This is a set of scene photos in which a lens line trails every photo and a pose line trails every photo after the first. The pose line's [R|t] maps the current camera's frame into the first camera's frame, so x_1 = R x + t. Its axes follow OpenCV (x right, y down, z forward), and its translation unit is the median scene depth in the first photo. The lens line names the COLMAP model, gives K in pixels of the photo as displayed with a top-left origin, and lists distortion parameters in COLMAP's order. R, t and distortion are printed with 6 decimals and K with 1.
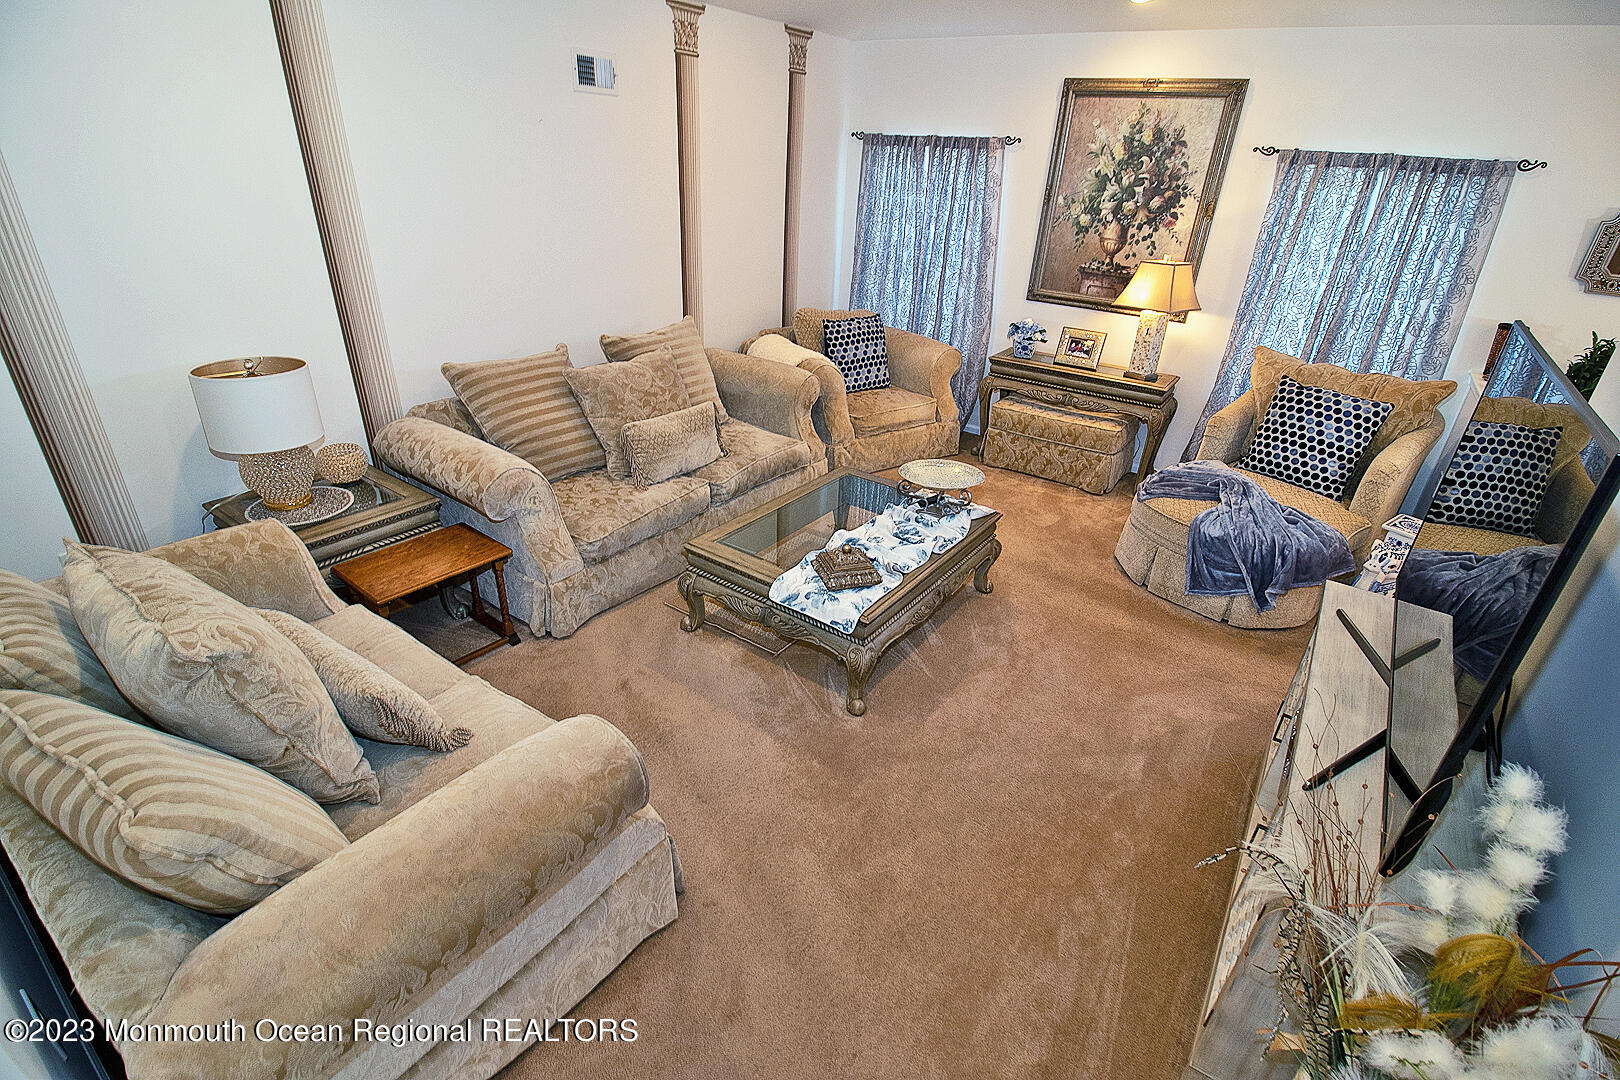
lens RADIAL K [[748.8, 0, 811.5], [0, 748.8, 548.7], [0, 0, 1]] dist [-0.000033, -0.014217]
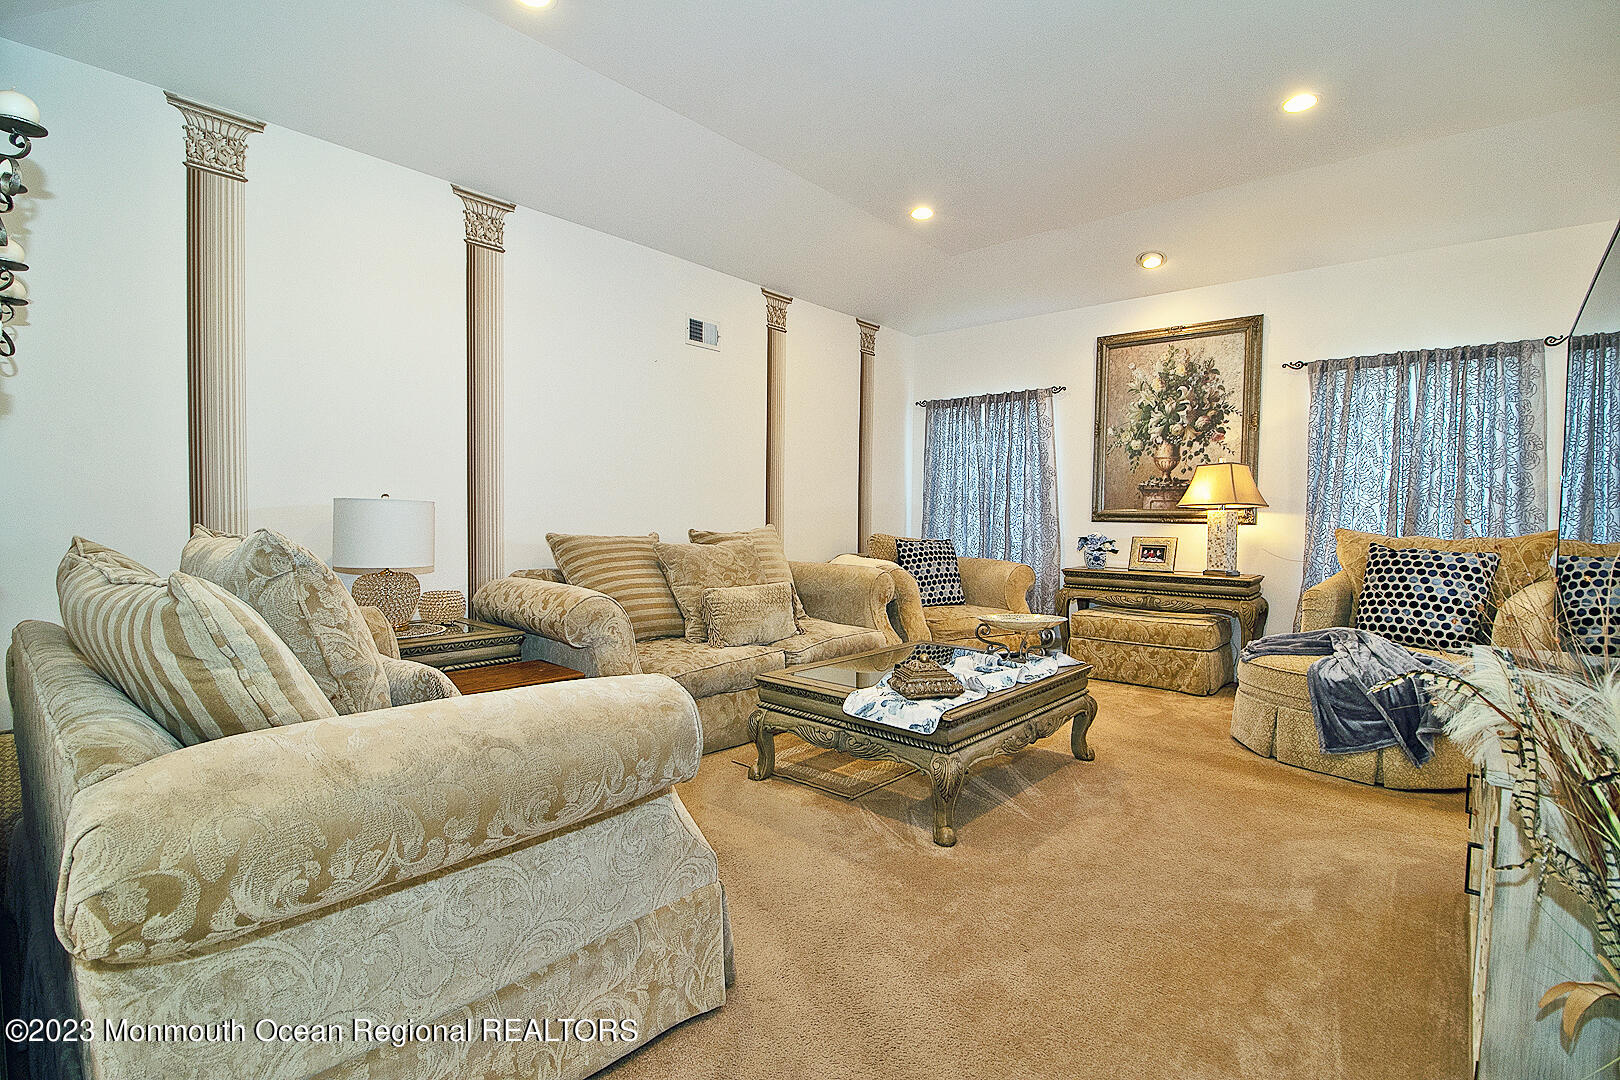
lens RADIAL K [[747.5, 0, 808.9], [0, 747.5, 542.9], [0, 0, 1]] dist [0.001024, -0.015277]
pose [[0.994166, -0.031079, -0.103288, 0.002667], [-0.016108, 0.904069, -0.427082, 0.186175], [0.106653, 0.426254, 0.898294, 0.046203]]
